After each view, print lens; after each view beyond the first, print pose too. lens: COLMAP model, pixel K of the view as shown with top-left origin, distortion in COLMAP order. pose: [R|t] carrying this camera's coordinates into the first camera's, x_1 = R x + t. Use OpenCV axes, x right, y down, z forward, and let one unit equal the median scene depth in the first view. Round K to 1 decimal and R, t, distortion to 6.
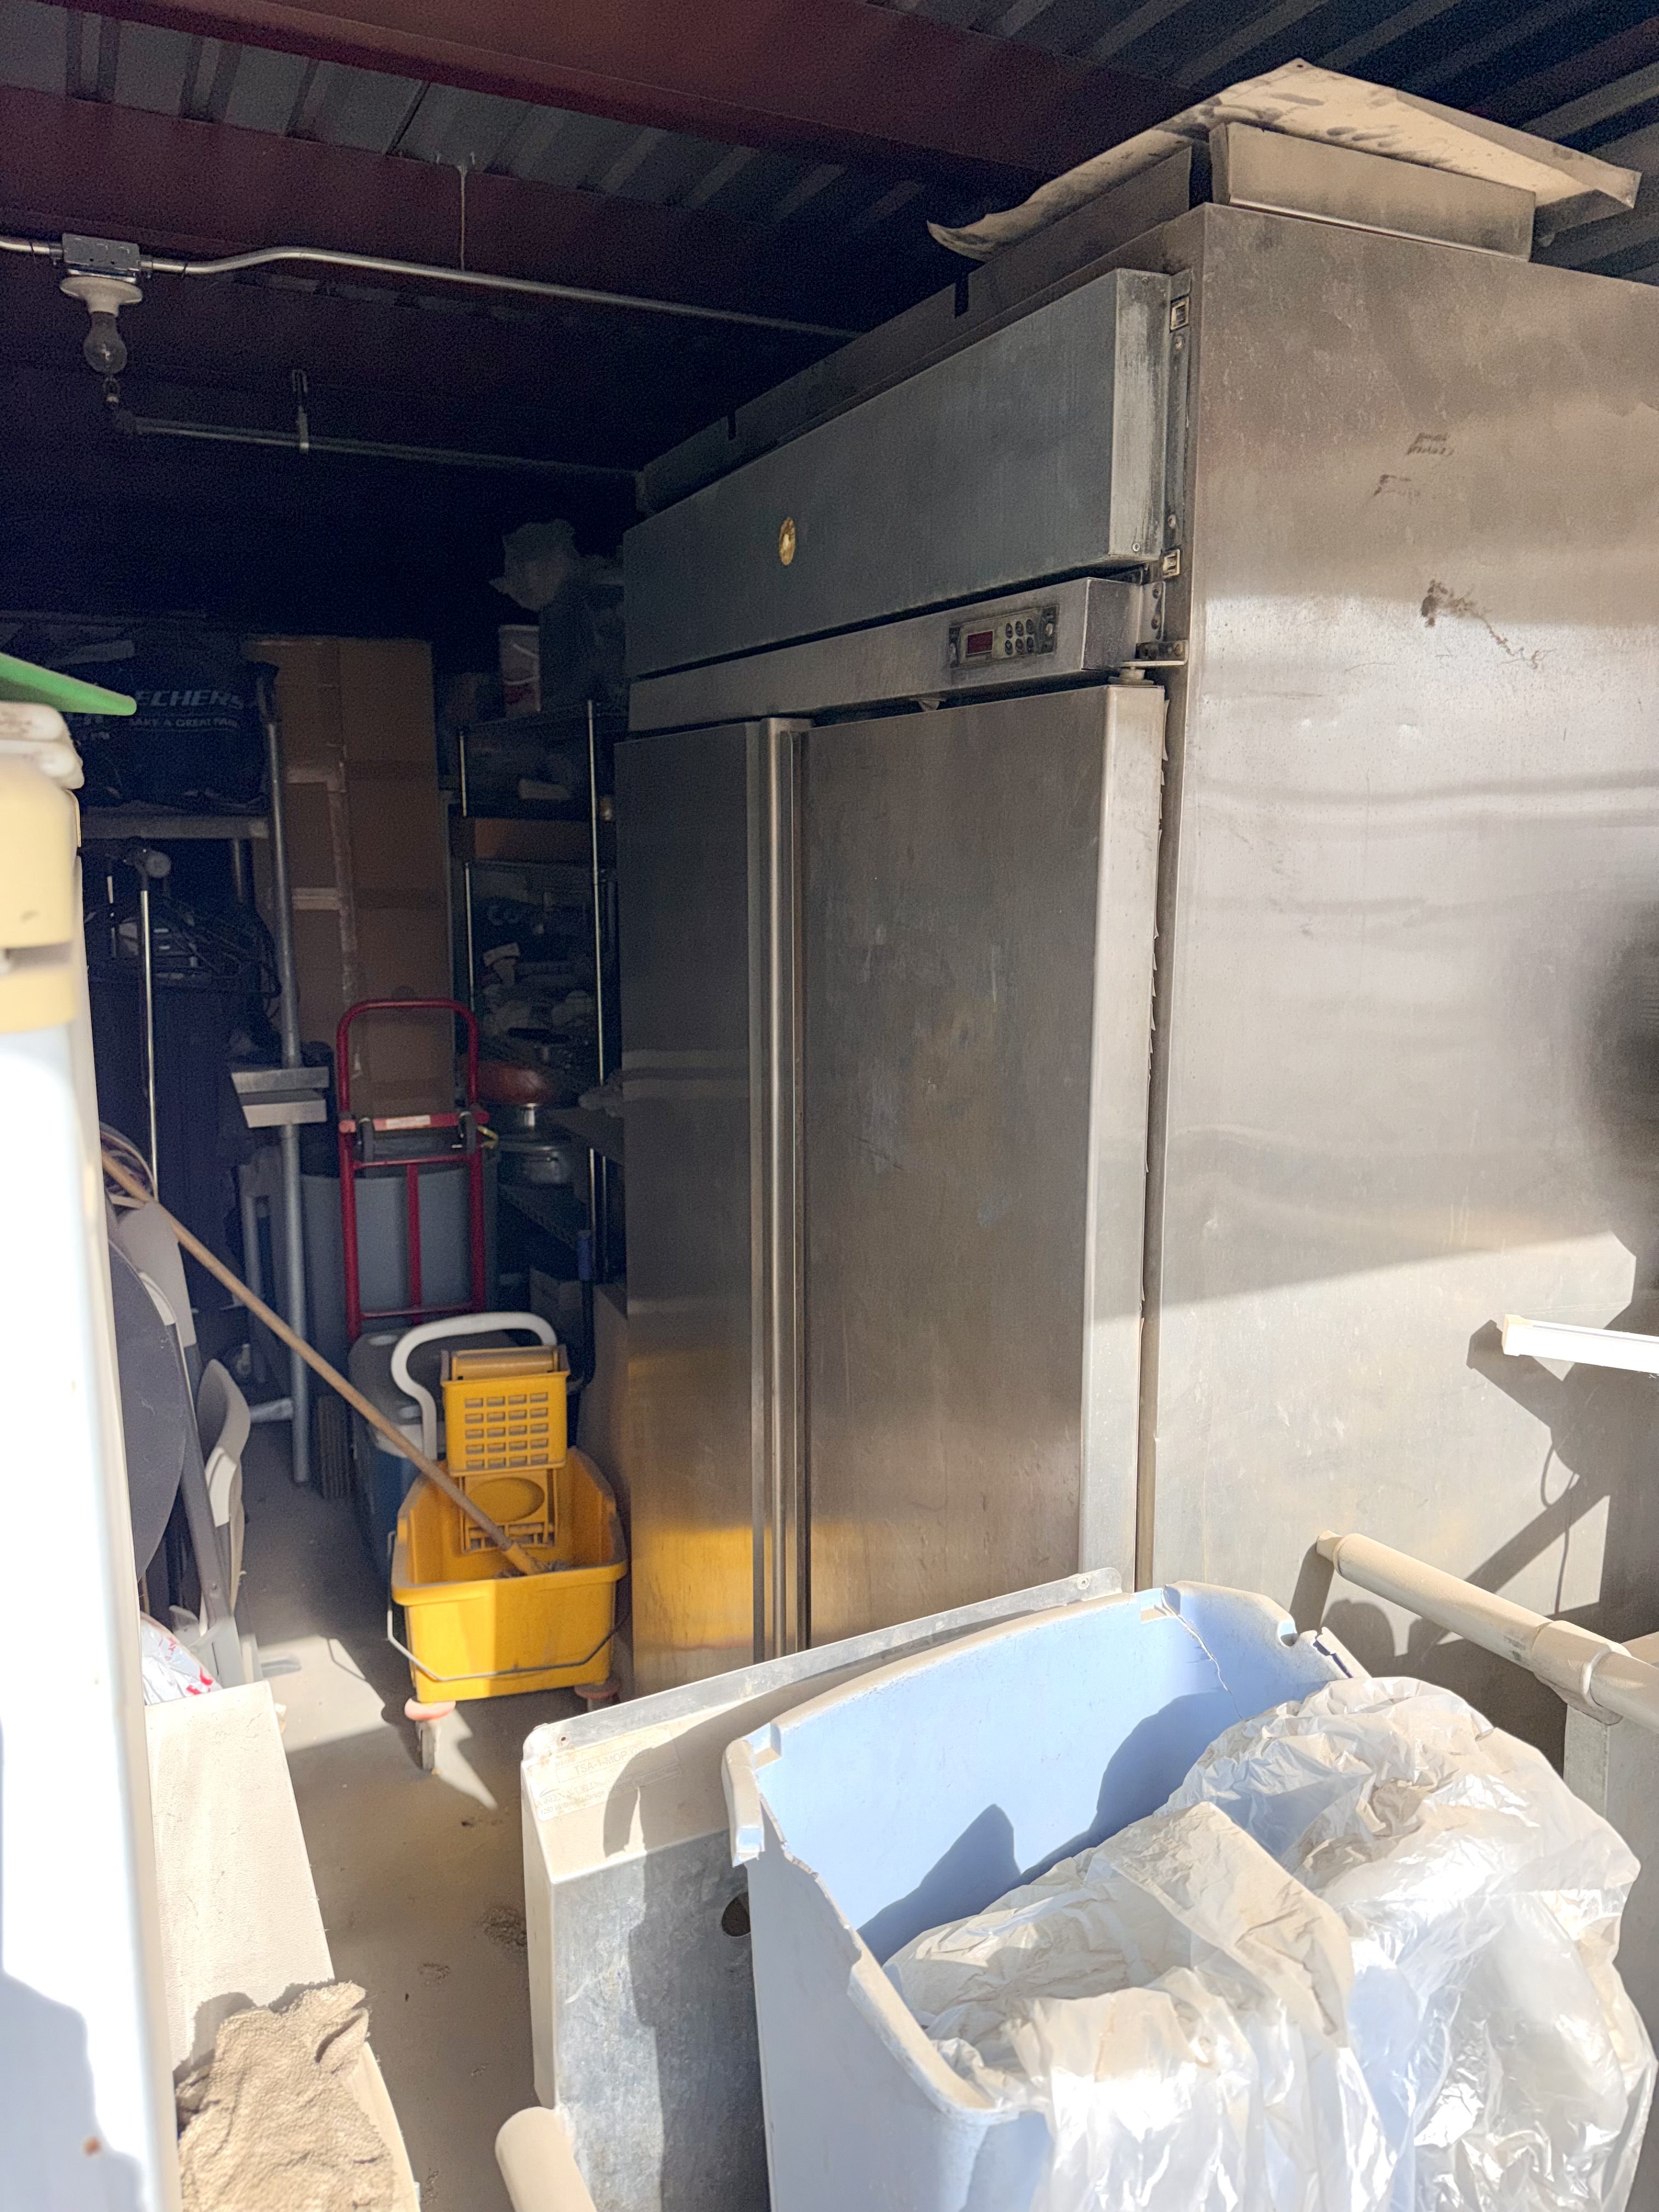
lens RADIAL K [[1548.1, 0, 831.4], [0, 1548.1, 1119.8], [0, 0, 1]] dist [0.129180, -0.245871]
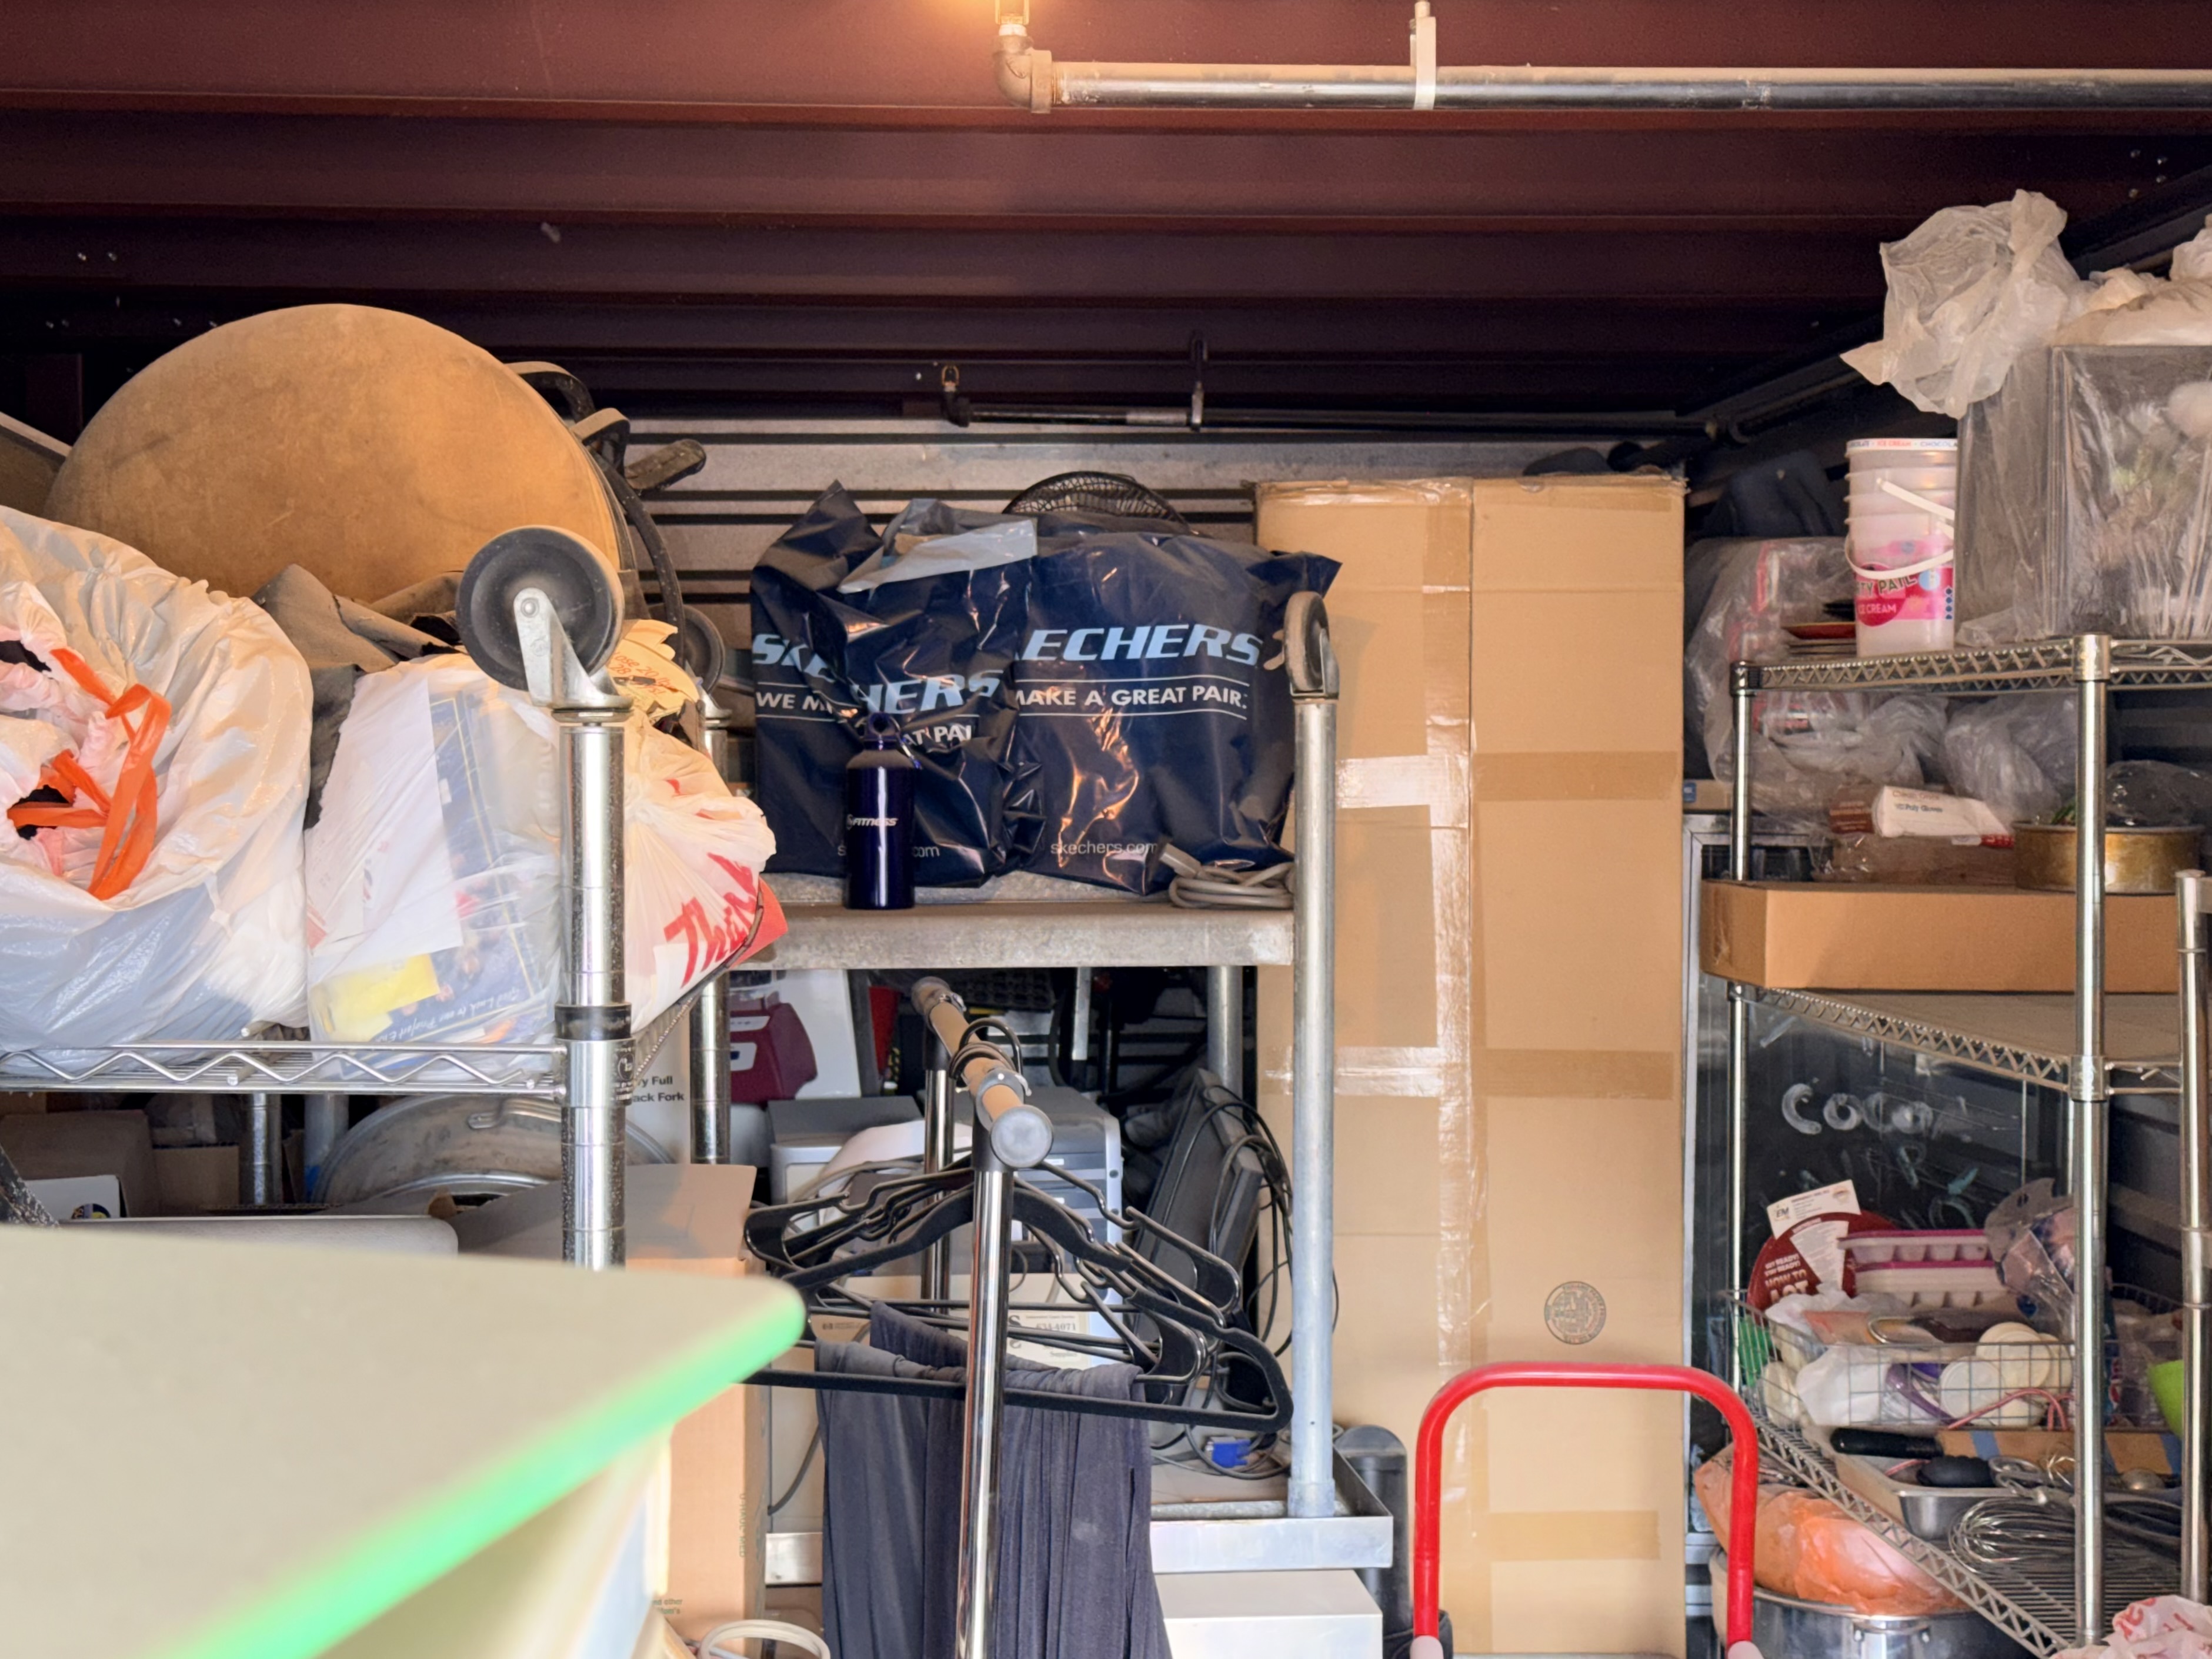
lens RADIAL K [[3425.3, 0, 1107.3], [0, 3425.3, 839.1], [0, 0, 1]] dist [0.160326, -0.197203]
pose [[0.922153, 0.006348, -0.386772, -0.045802], [-0.067258, 0.987267, -0.144155, -0.076690], [0.380933, 0.158946, 0.910838, 0.131655]]
